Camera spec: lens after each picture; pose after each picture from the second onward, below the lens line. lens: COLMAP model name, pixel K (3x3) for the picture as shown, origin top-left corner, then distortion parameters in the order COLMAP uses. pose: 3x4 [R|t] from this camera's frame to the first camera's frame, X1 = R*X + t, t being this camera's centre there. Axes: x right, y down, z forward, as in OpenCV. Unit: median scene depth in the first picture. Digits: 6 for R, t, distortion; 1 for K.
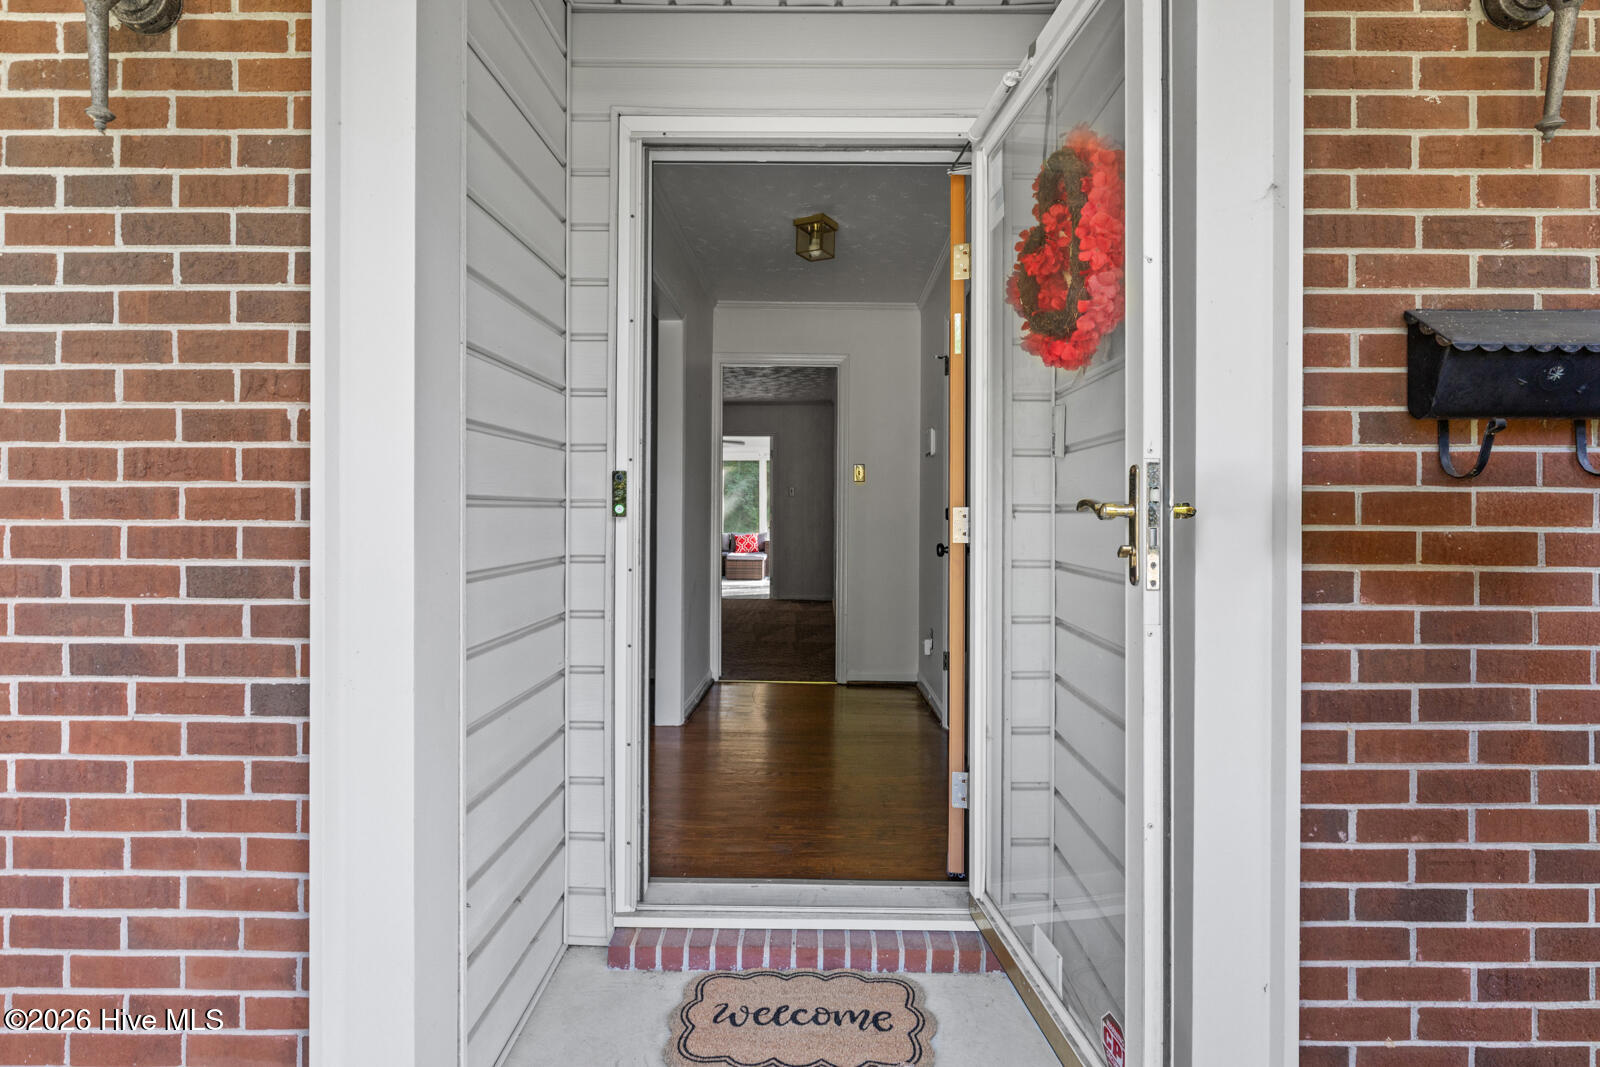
lens RADIAL K [[887.7, 0, 802.1], [0, 887.7, 531.8], [0, 0, 1]] dist [-0.007638, -0.000535]
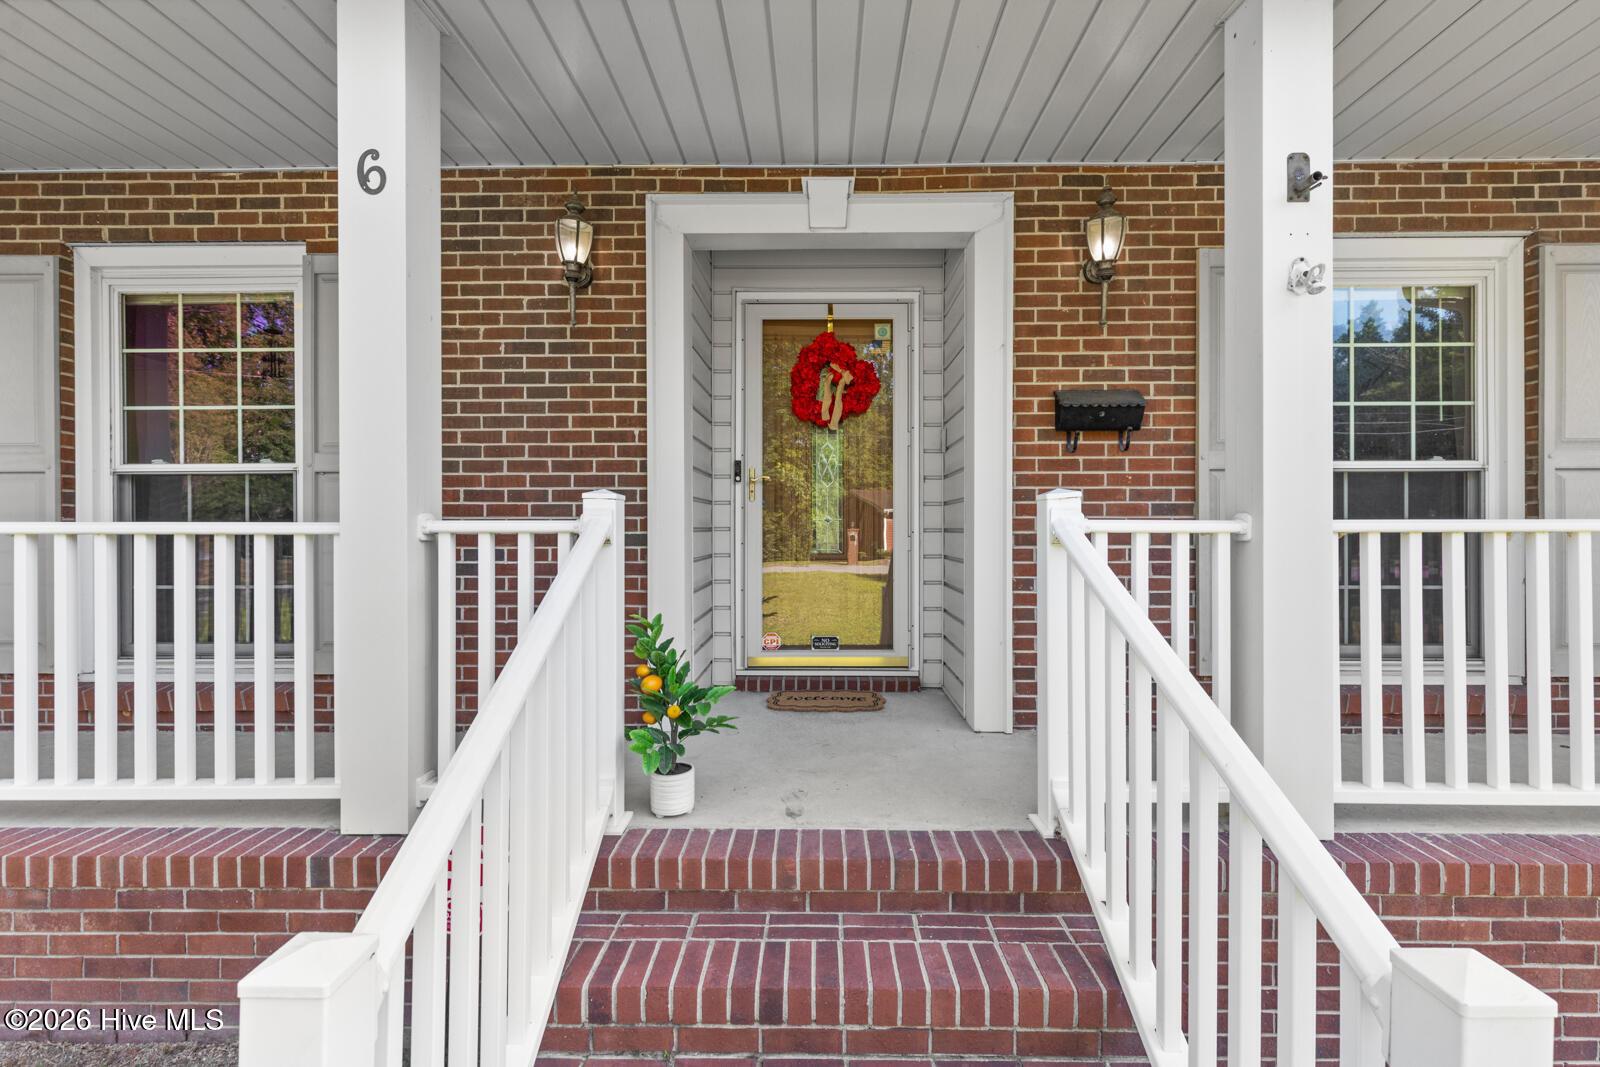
lens RADIAL K [[722.1, 0, 802.8], [0, 722.1, 537.4], [0, 0, 1]] dist [0.002676, -0.000782]
pose [[0.999953, -0.004734, -0.008486, -0.058856], [0.004745, 0.999988, 0.001294, 0.182229], [0.008479, -0.001334, 0.999963, -1.164711]]
